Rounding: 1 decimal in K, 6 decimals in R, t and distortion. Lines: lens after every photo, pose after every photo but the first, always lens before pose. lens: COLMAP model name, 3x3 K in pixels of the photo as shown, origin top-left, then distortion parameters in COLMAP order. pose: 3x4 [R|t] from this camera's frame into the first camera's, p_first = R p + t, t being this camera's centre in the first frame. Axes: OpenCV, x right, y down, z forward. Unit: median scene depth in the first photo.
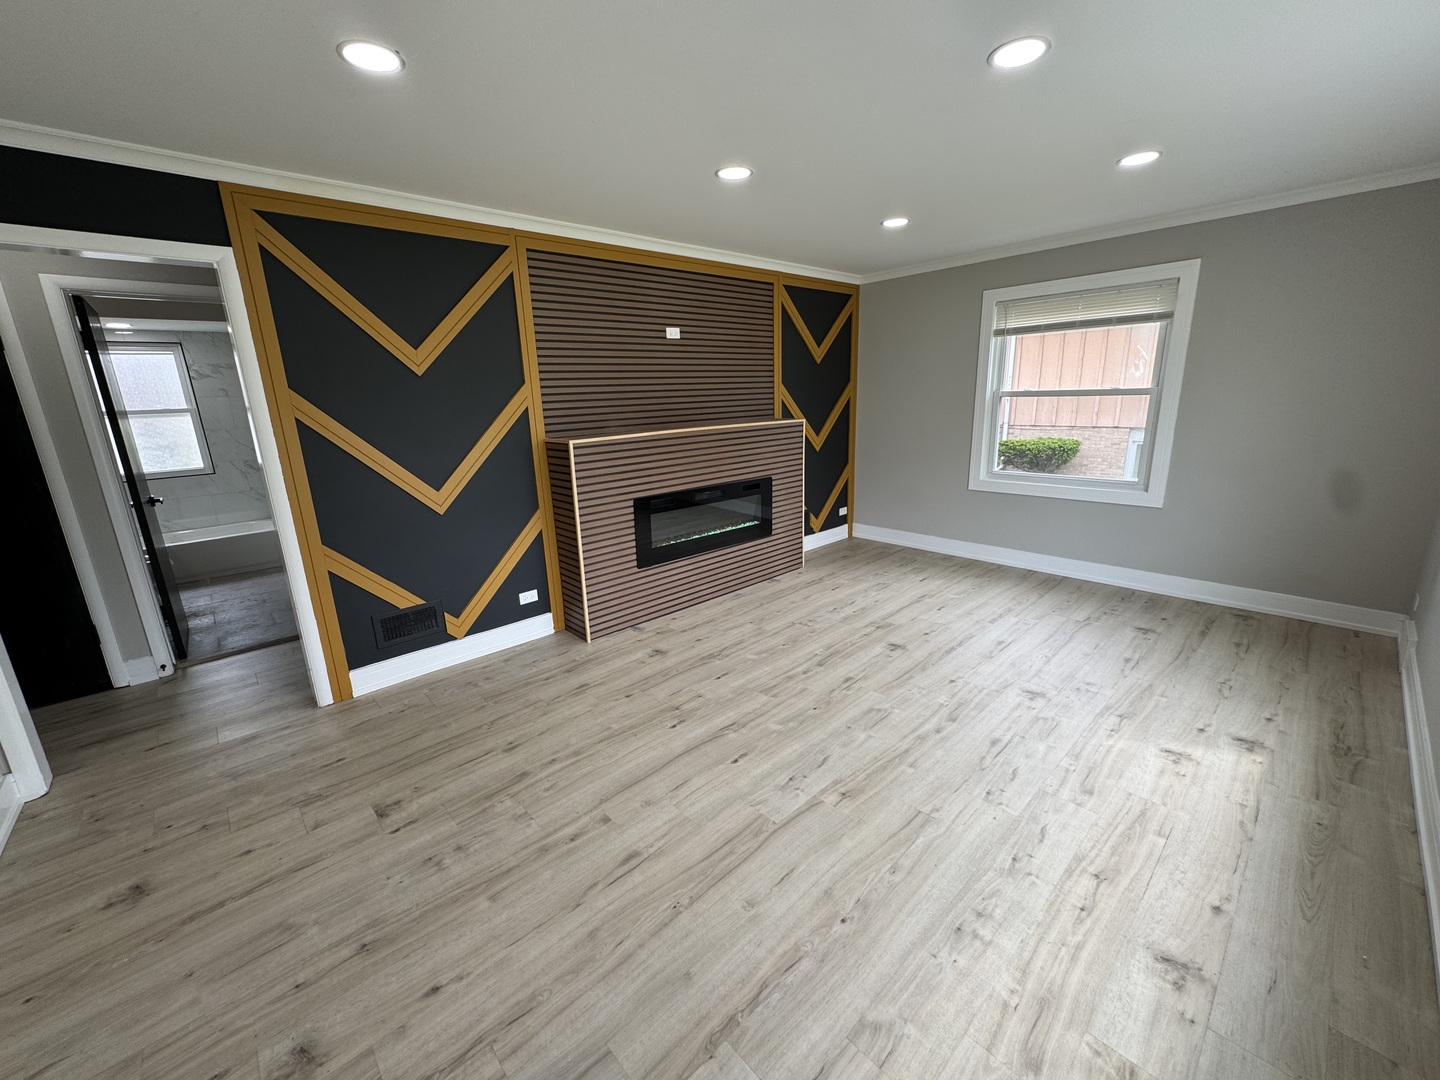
lens RADIAL K [[576.9, 0, 720.0], [0, 576.9, 540.0], [0, 0, 1]] dist [-0.005407, 0.000420]
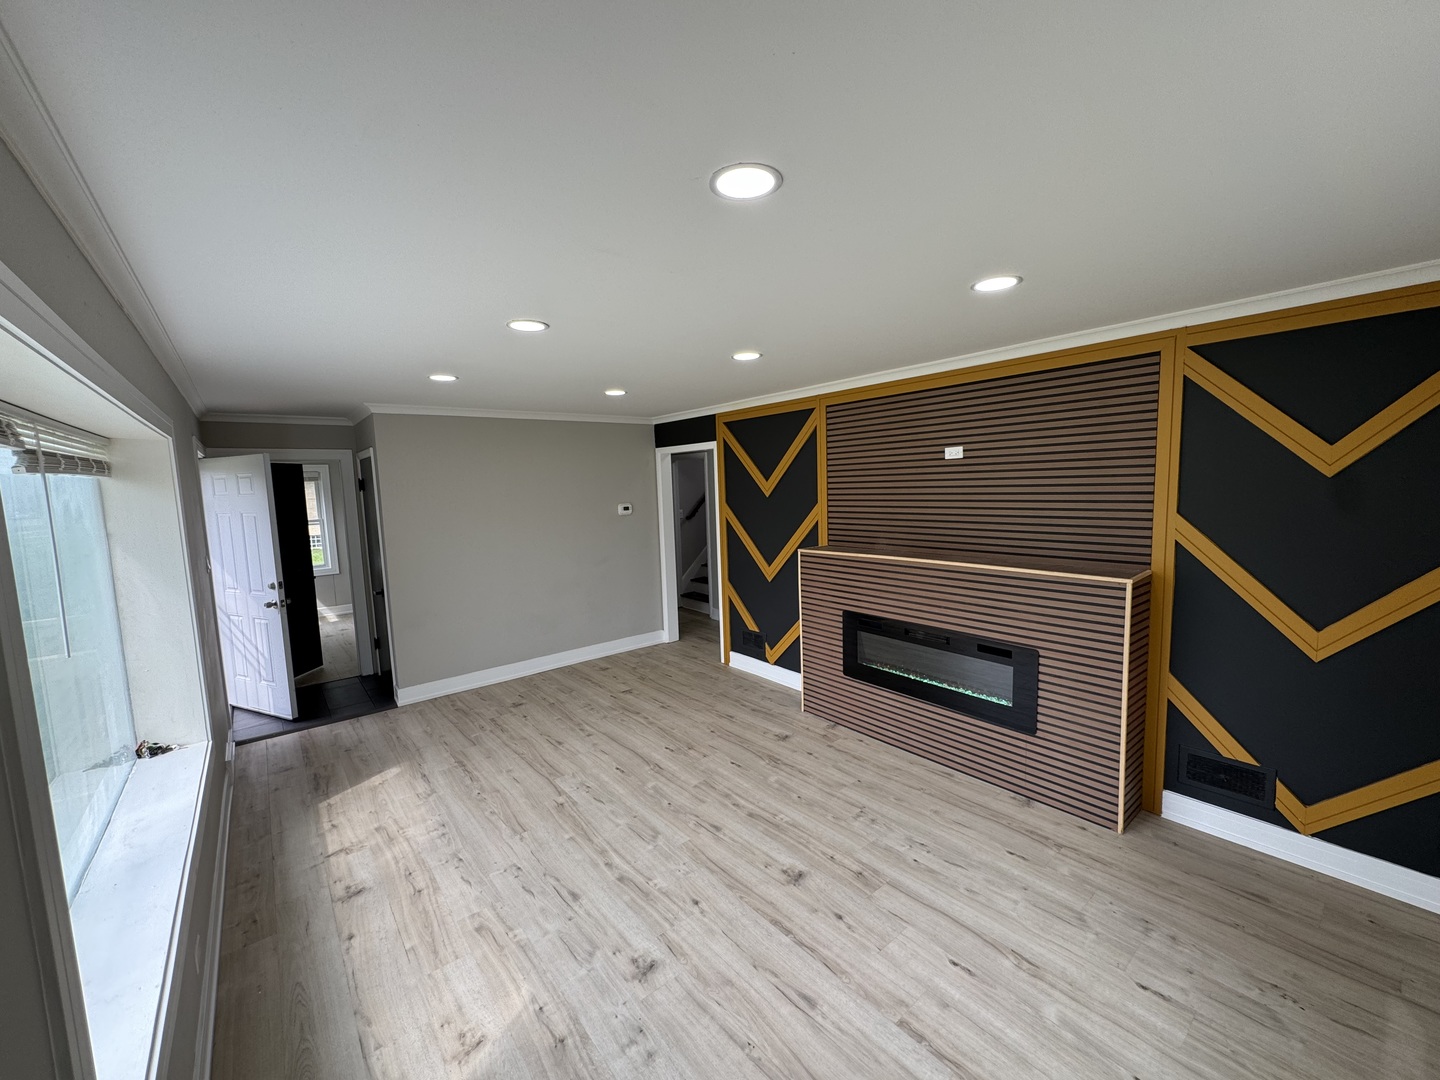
lens RADIAL K [[576.9, 0, 720.0], [0, 576.9, 540.0], [0, 0, 1]] dist [-0.005407, 0.000420]
pose [[-0.064552, 0.137326, -0.988420, 1.592245], [-0.212156, 0.965954, 0.148060, -0.532949], [0.975101, 0.219257, -0.033220, 1.323977]]
